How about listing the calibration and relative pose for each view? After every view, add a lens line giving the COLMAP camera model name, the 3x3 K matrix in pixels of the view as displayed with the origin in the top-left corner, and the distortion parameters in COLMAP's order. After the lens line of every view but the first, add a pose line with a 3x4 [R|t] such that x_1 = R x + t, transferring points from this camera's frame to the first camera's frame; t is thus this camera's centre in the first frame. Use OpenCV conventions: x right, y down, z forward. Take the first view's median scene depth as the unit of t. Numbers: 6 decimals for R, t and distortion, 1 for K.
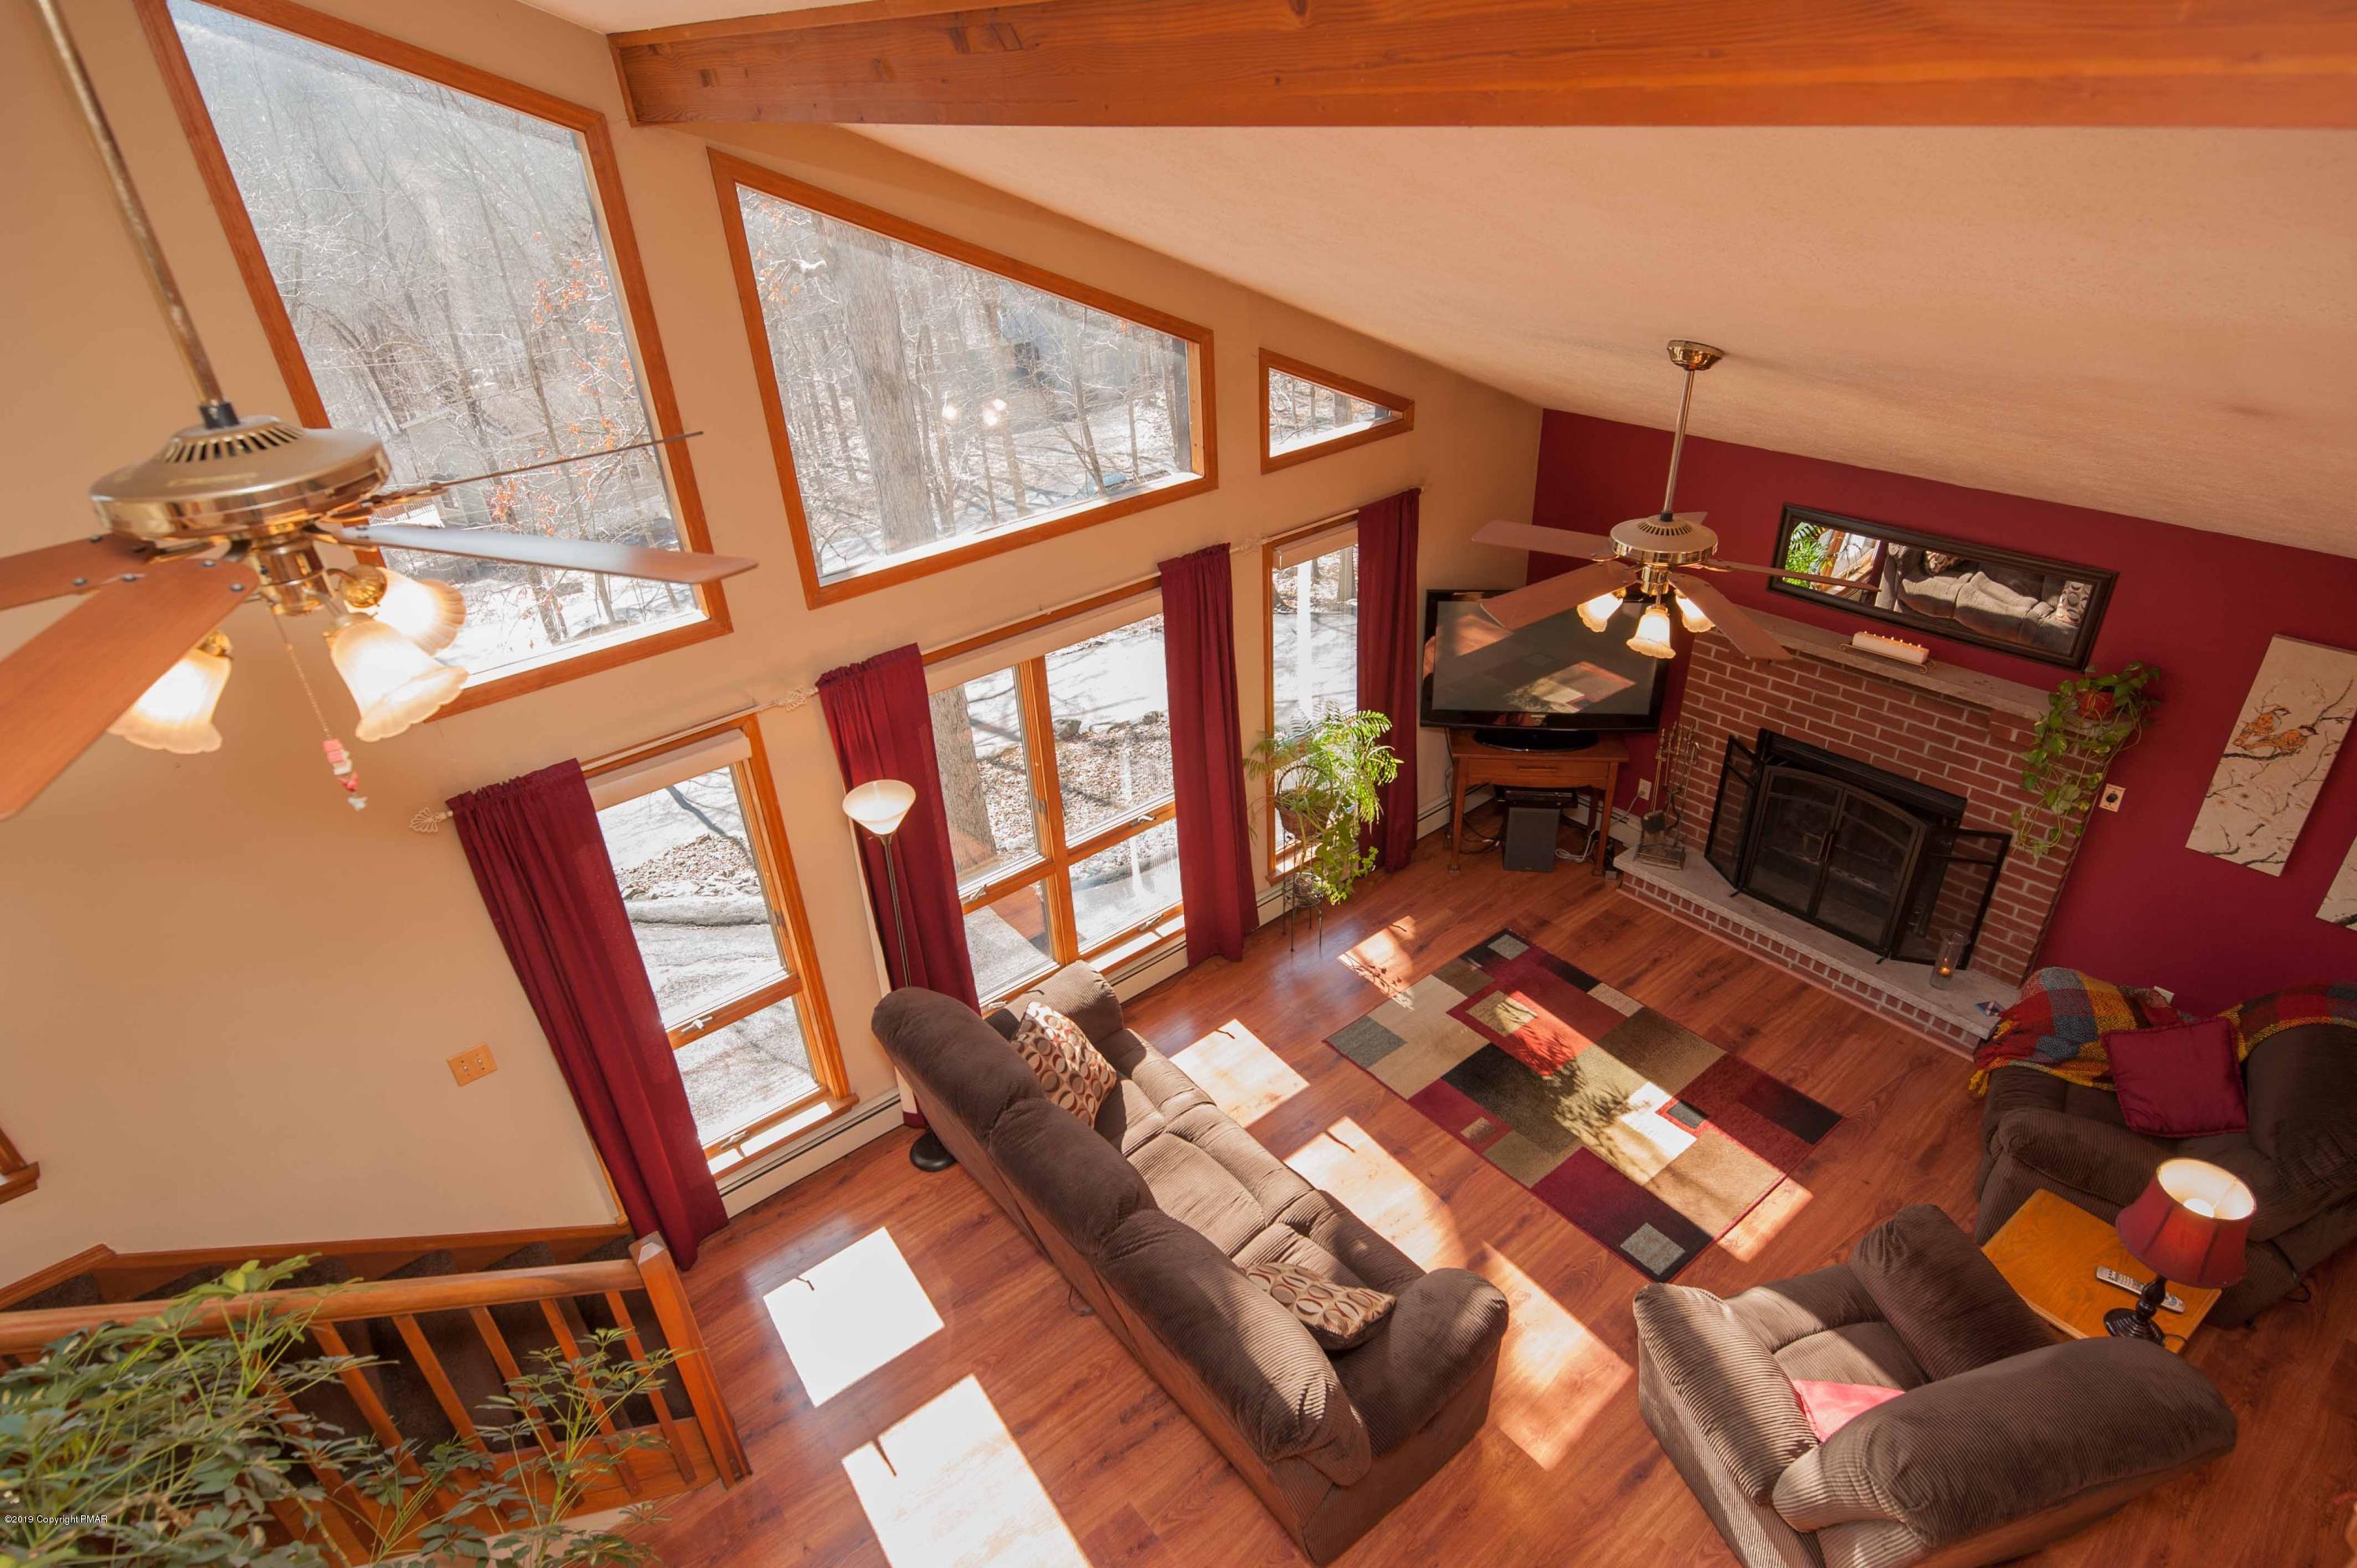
lens RADIAL K [[1215.5, 0, 1178.5], [0, 1215.5, 784.0], [0, 0, 1]] dist [0.000068, -0.000311]
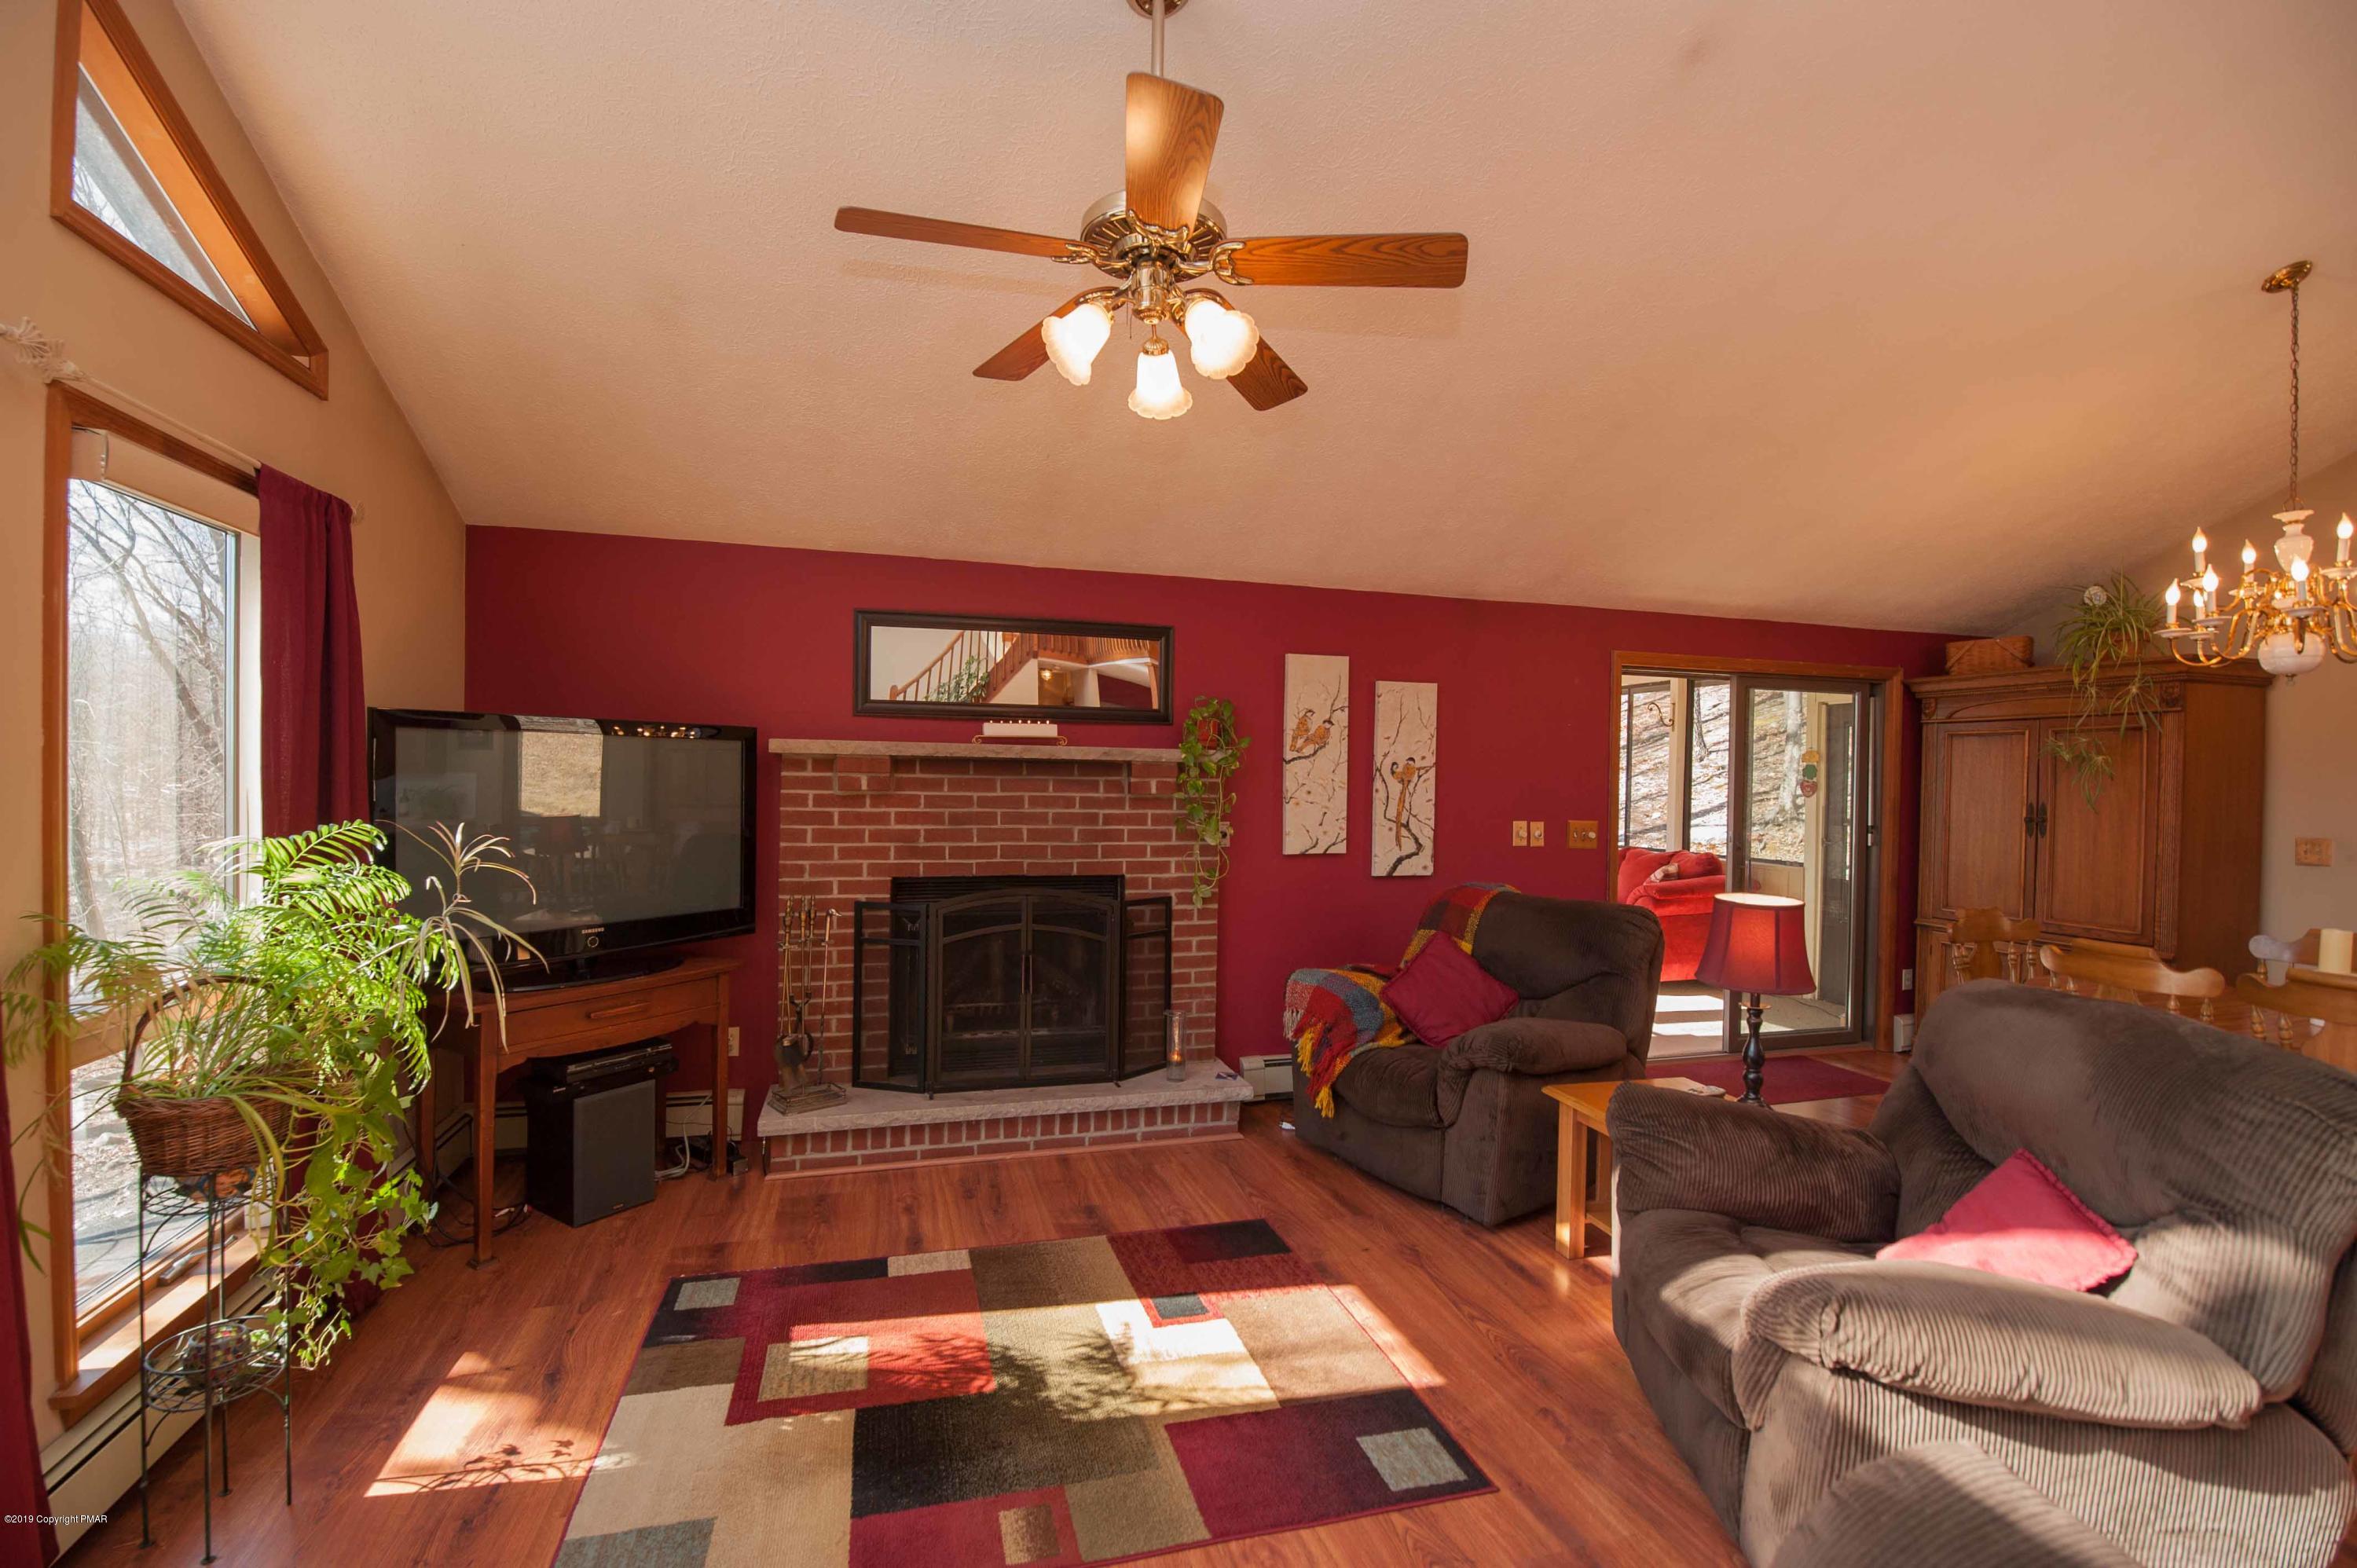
lens RADIAL K [[1022.2, 0, 1164.2], [0, 1022.2, 792.8], [0, 0, 1]] dist [-0.000751, -0.011074]
pose [[0.386520, 0.045397, 0.921163, -0.087448], [0.430450, 0.874452, -0.223712, 0.148761], [-0.815668, 0.482983, 0.318453, 0.680557]]
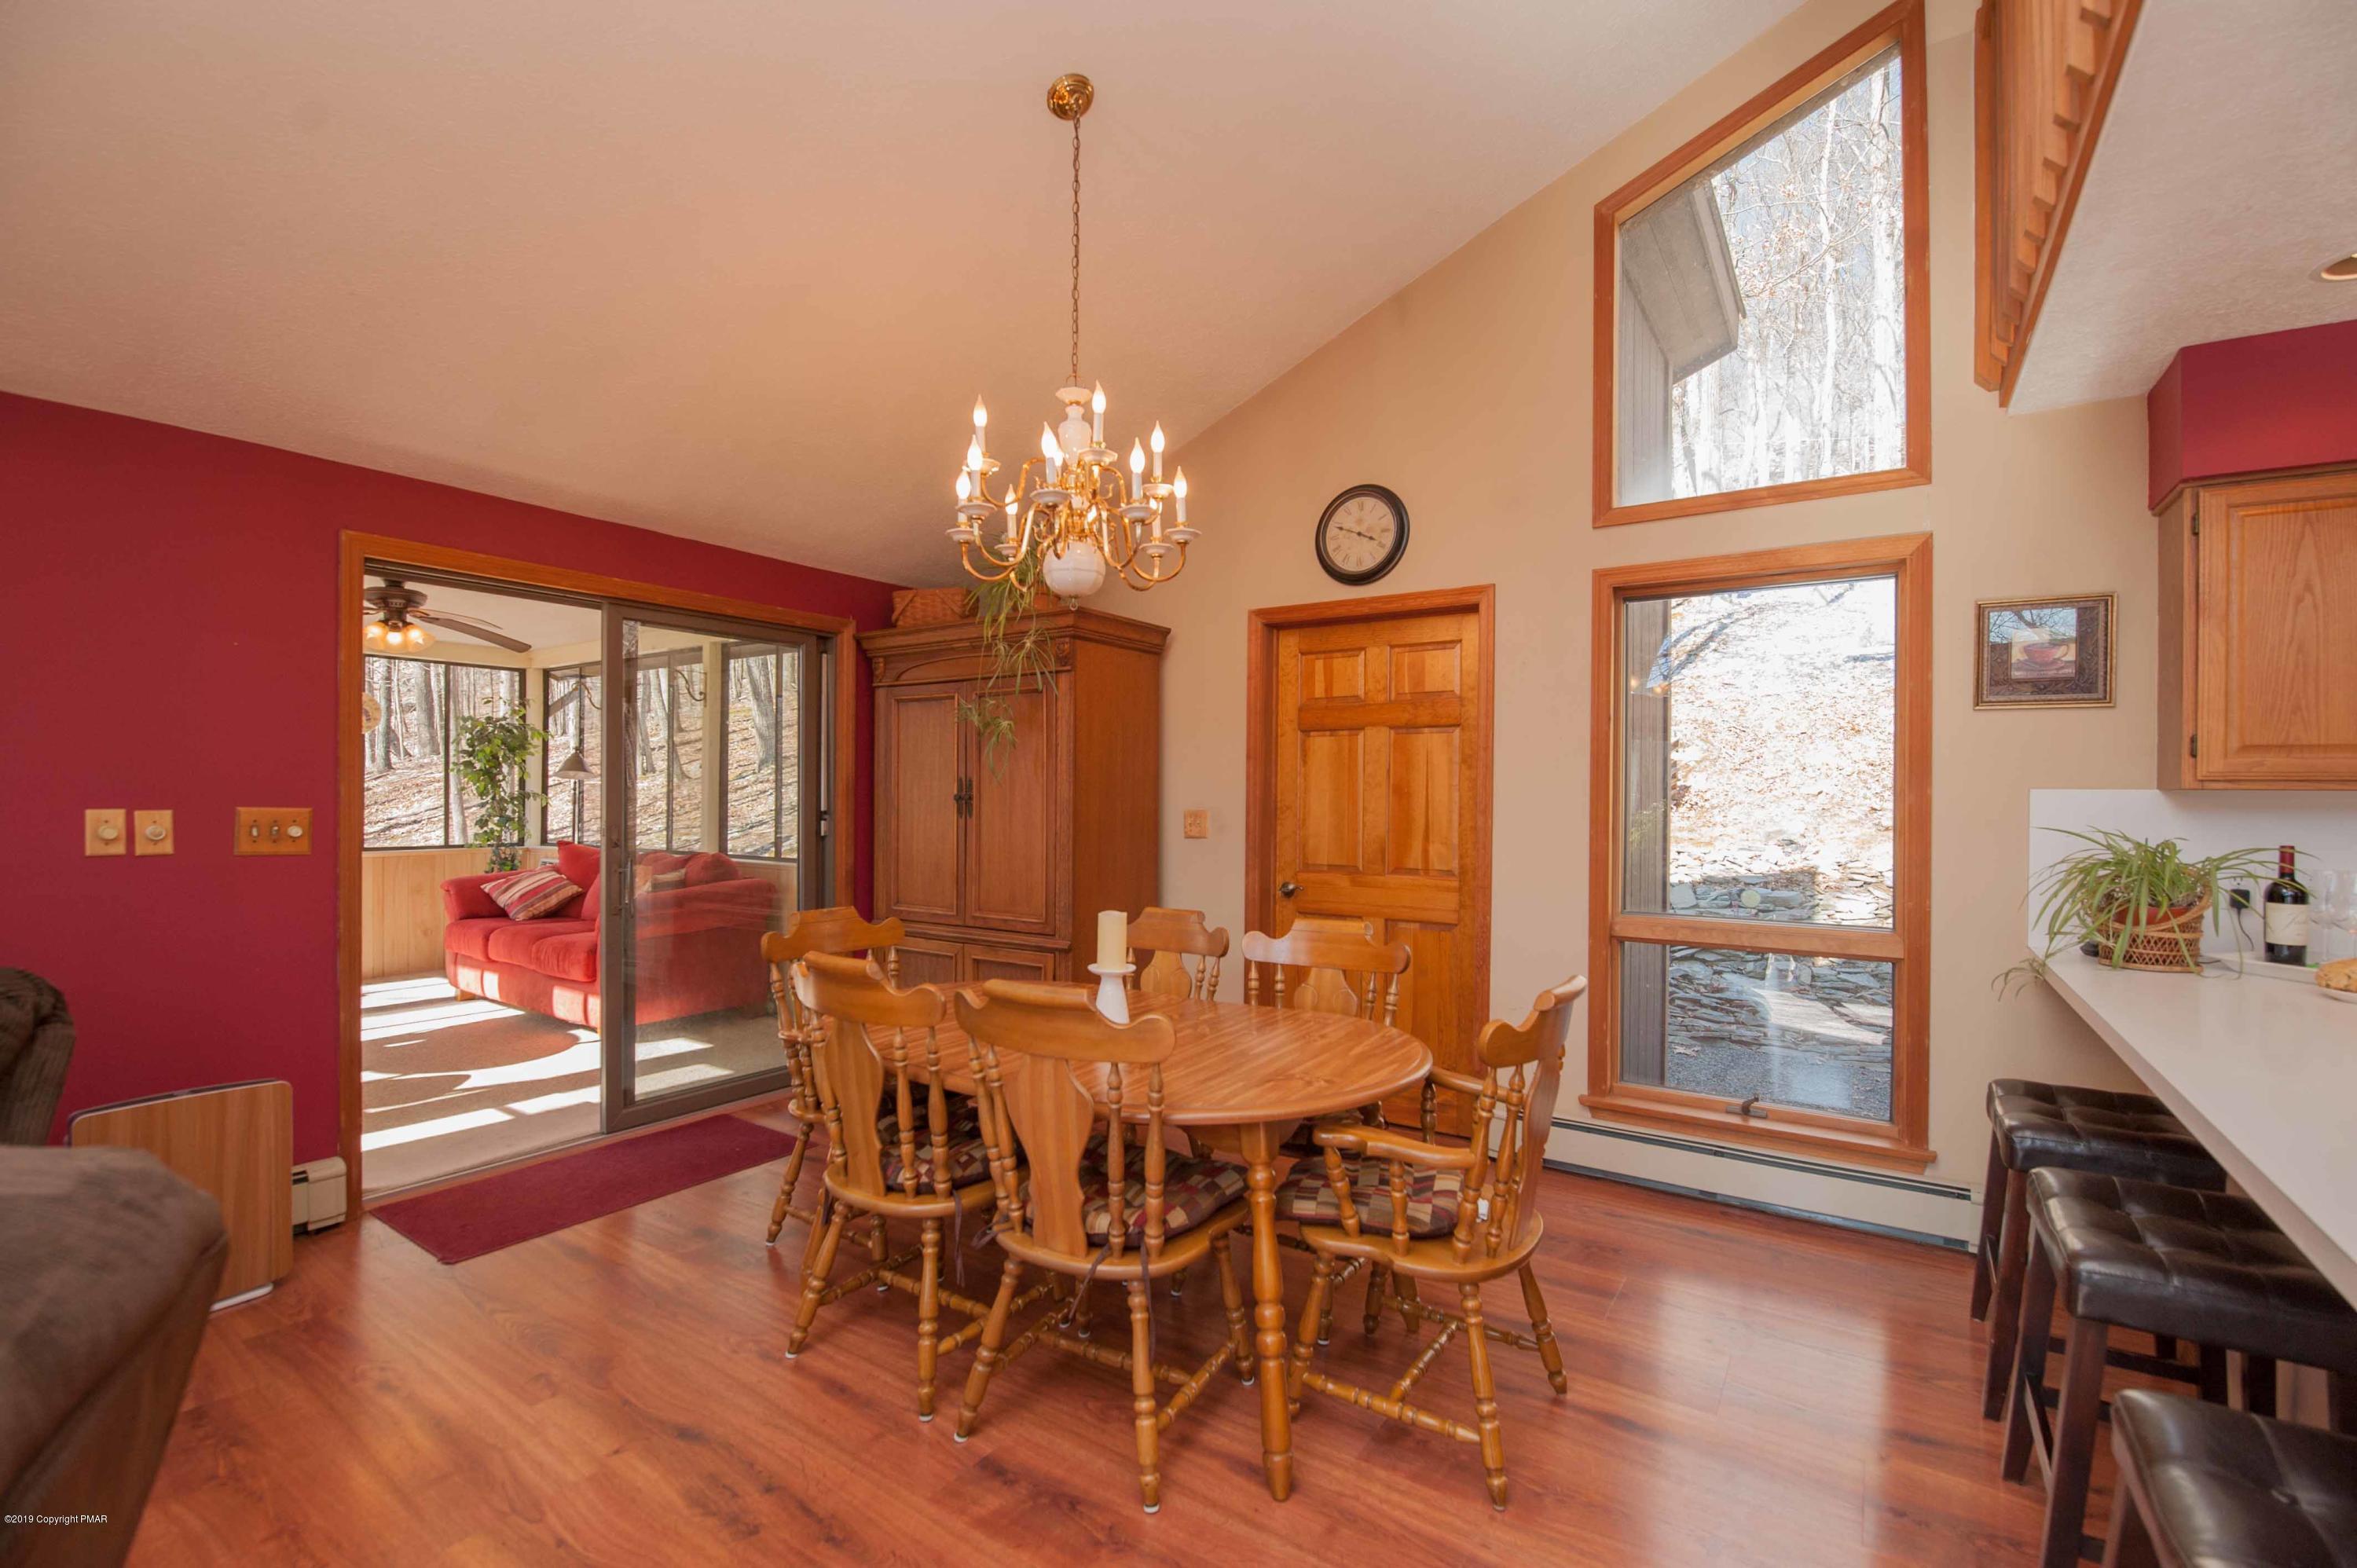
lens RADIAL K [[1025.9, 0, 1173.5], [0, 1025.9, 797.4], [0, 0, 1]] dist [-0.000828, -0.008640]
pose [[-0.286395, 0.049848, 0.956814, 0.257628], [0.486780, 0.867724, 0.100497, 0.305965], [-0.825241, 0.494540, -0.272776, 0.420443]]
